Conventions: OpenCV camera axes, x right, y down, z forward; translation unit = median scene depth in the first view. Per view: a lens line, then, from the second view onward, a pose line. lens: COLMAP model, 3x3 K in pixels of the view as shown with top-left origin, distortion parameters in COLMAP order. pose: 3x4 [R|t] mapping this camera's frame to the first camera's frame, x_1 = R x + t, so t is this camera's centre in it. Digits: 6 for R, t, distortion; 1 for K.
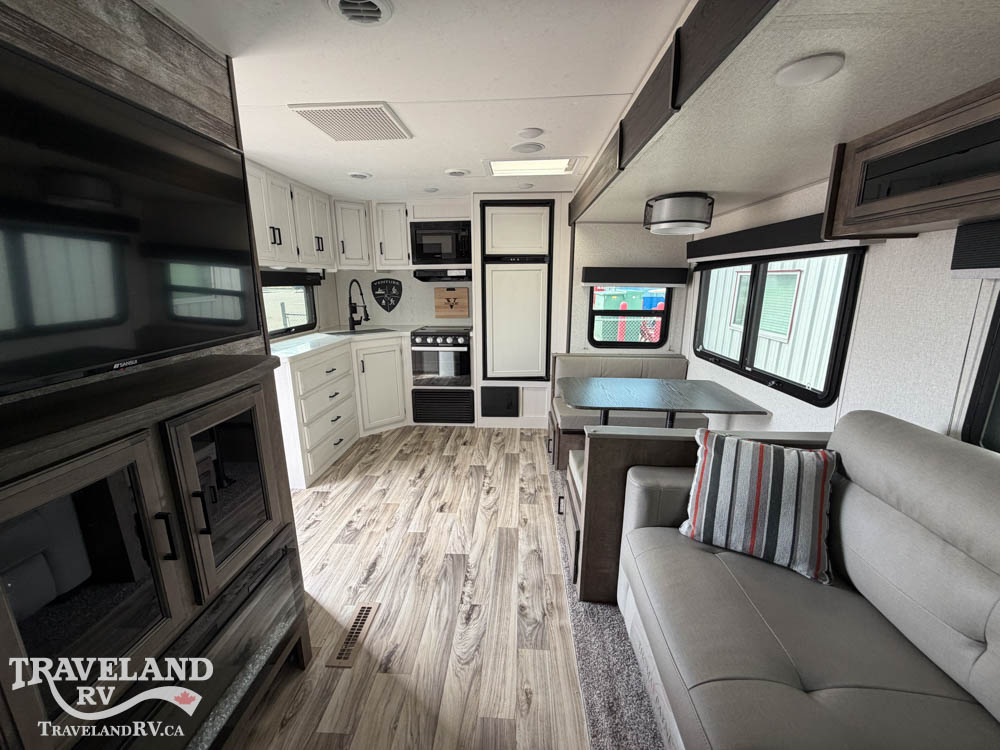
lens RADIAL K [[396.4, 0, 496.9], [0, 396.4, 374.8], [0, 0, 1]] dist [-0.000943, -0.000184]
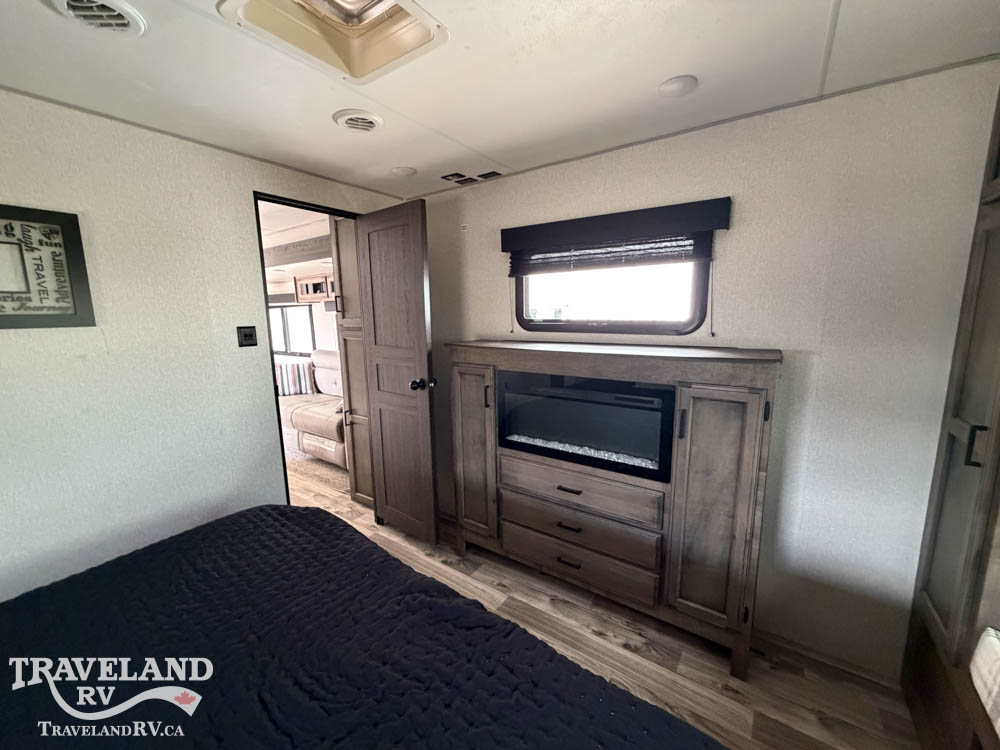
lens RADIAL K [[396.4, 0, 496.9], [0, 396.4, 374.8], [0, 0, 1]] dist [-0.000943, -0.000184]
pose [[0.520430, -0.142179, 0.841984, -0.819668], [0.209344, 0.977193, 0.035615, -0.158007], [-0.827845, 0.157729, 0.538325, 0.638844]]
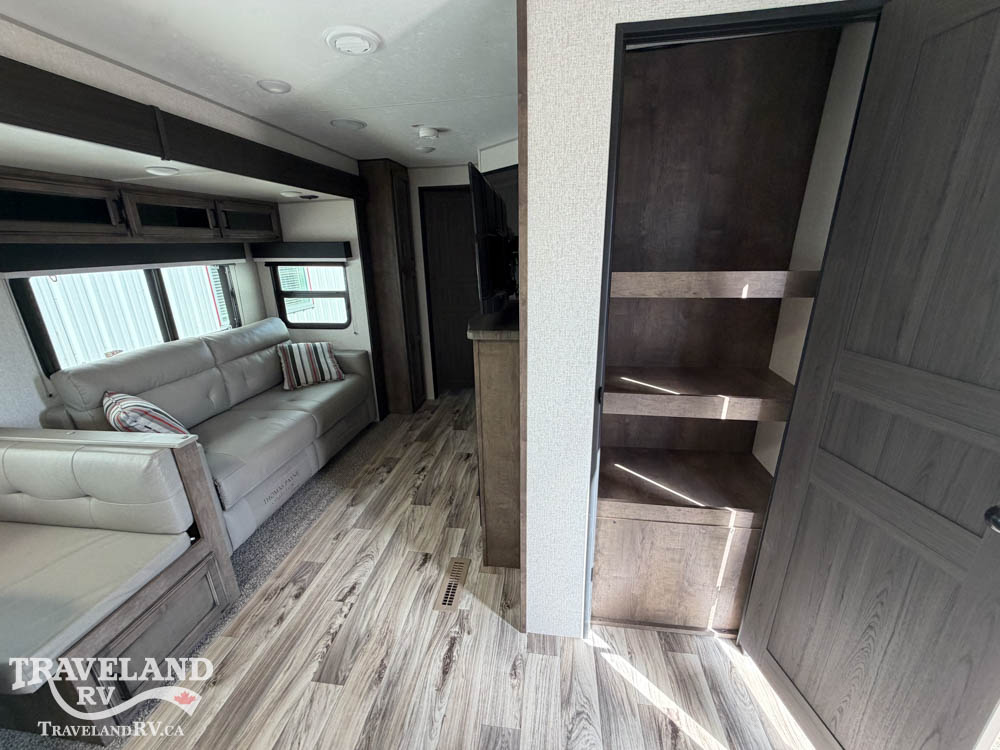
lens RADIAL K [[396.4, 0, 496.9], [0, 396.4, 374.8], [0, 0, 1]] dist [-0.000943, -0.000184]
pose [[-0.996401, 0.001270, 0.084757, -0.540414], [0.045289, 0.853194, 0.519624, -0.413281], [-0.071654, 0.521592, -0.850181, 1.539961]]
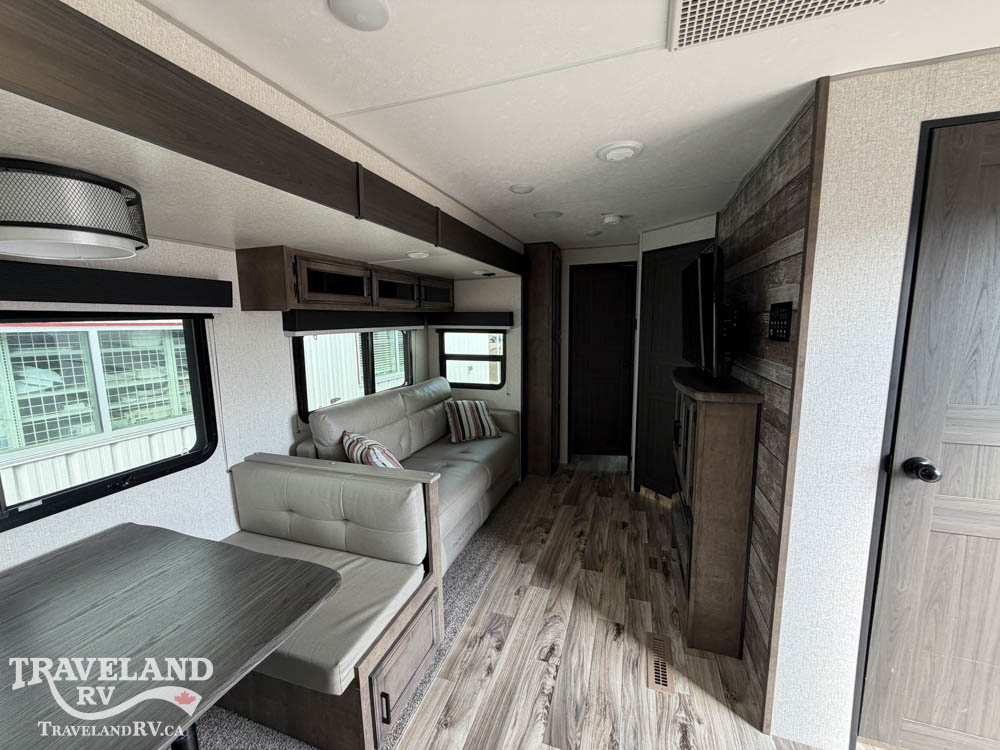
lens RADIAL K [[396.4, 0, 496.9], [0, 396.4, 374.8], [0, 0, 1]] dist [-0.000943, -0.000184]
pose [[-0.962173, -0.018855, 0.271787, -0.198555], [0.080886, 0.932850, 0.351068, -0.437744], [-0.260156, 0.359771, -0.896038, 1.671359]]
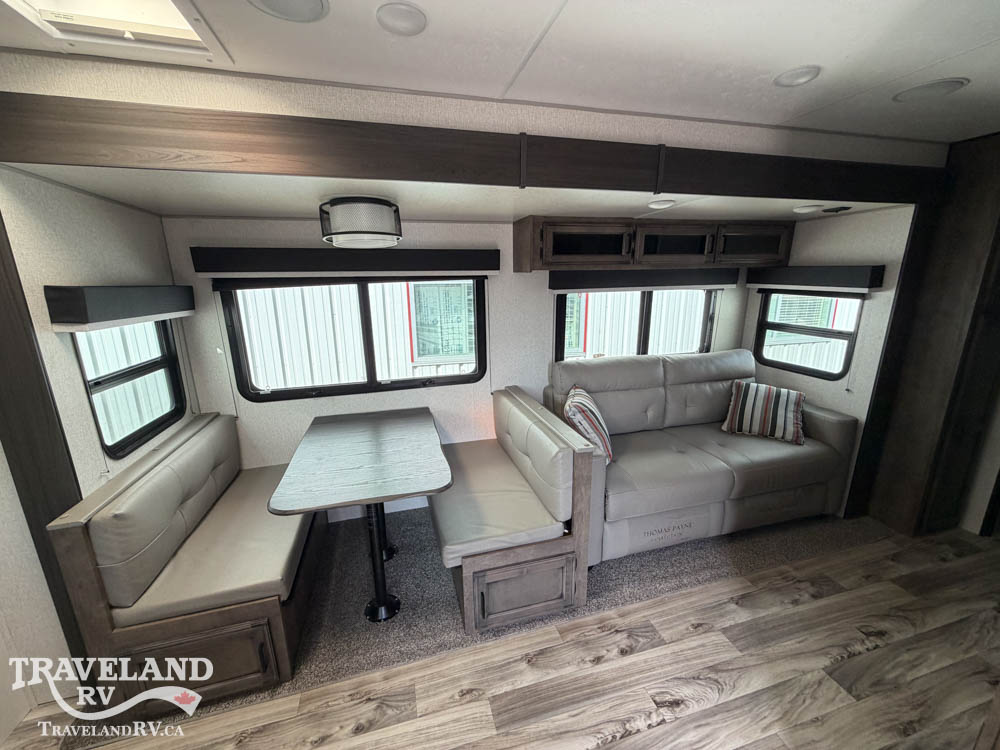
lens RADIAL K [[396.4, 0, 496.9], [0, 396.4, 374.8], [0, 0, 1]] dist [-0.000943, -0.000184]
pose [[-0.324404, -0.216888, 0.920718, -0.560516], [0.233573, 0.924850, 0.300158, -0.370491], [-0.916627, 0.312428, -0.249366, 1.304894]]
